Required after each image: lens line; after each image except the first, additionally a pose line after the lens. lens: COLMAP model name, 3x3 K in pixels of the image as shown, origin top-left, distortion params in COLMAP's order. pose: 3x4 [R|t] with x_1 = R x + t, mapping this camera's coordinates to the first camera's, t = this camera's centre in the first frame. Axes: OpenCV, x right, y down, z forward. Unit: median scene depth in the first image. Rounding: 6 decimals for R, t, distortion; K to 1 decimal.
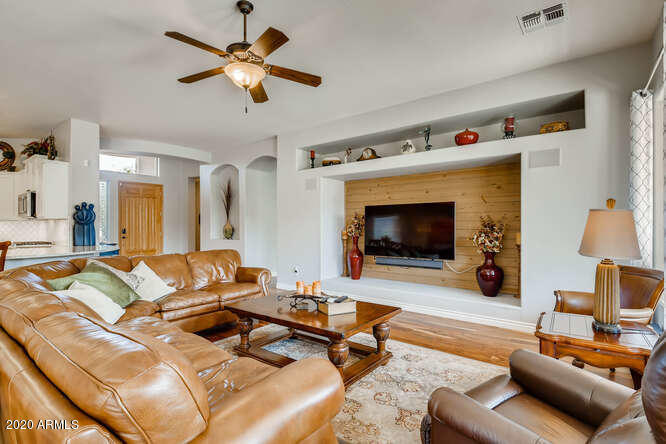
lens RADIAL K [[324.8, 0, 331.4], [0, 324.8, 228.0], [0, 0, 1]] dist [0.002834, -0.000493]
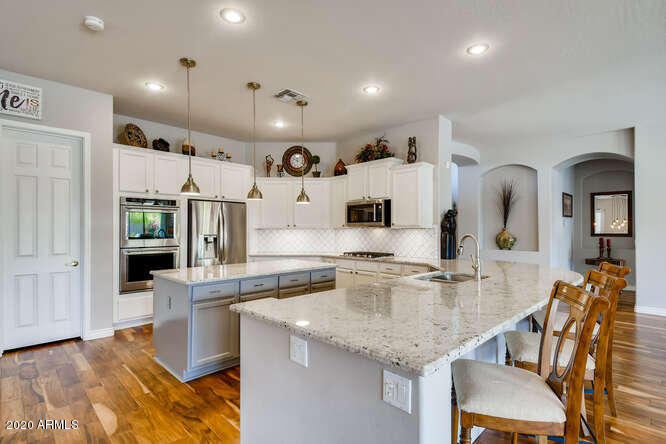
lens RADIAL K [[324.8, 0, 331.4], [0, 324.8, 228.0], [0, 0, 1]] dist [0.002834, -0.000493]
pose [[0.990299, 0.002320, -0.138930, -0.812832], [-0.003279, 0.999972, -0.006673, -0.018694], [0.138911, 0.007064, 0.990280, 0.069514]]
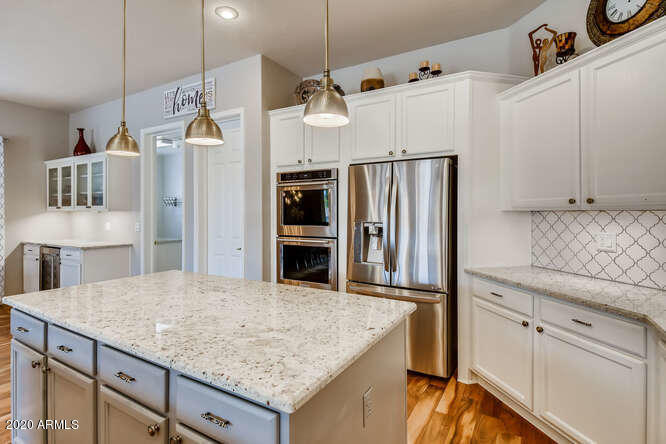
lens RADIAL K [[329.8, 0, 332.2], [0, 329.8, 211.8], [0, 0, 1]] dist [0.029460, -0.000143]
pose [[0.113164, -0.000163, -0.993576, -0.767391], [-0.003915, 0.999992, -0.000610, -0.020045], [0.993569, 0.003959, 0.113163, 0.685083]]
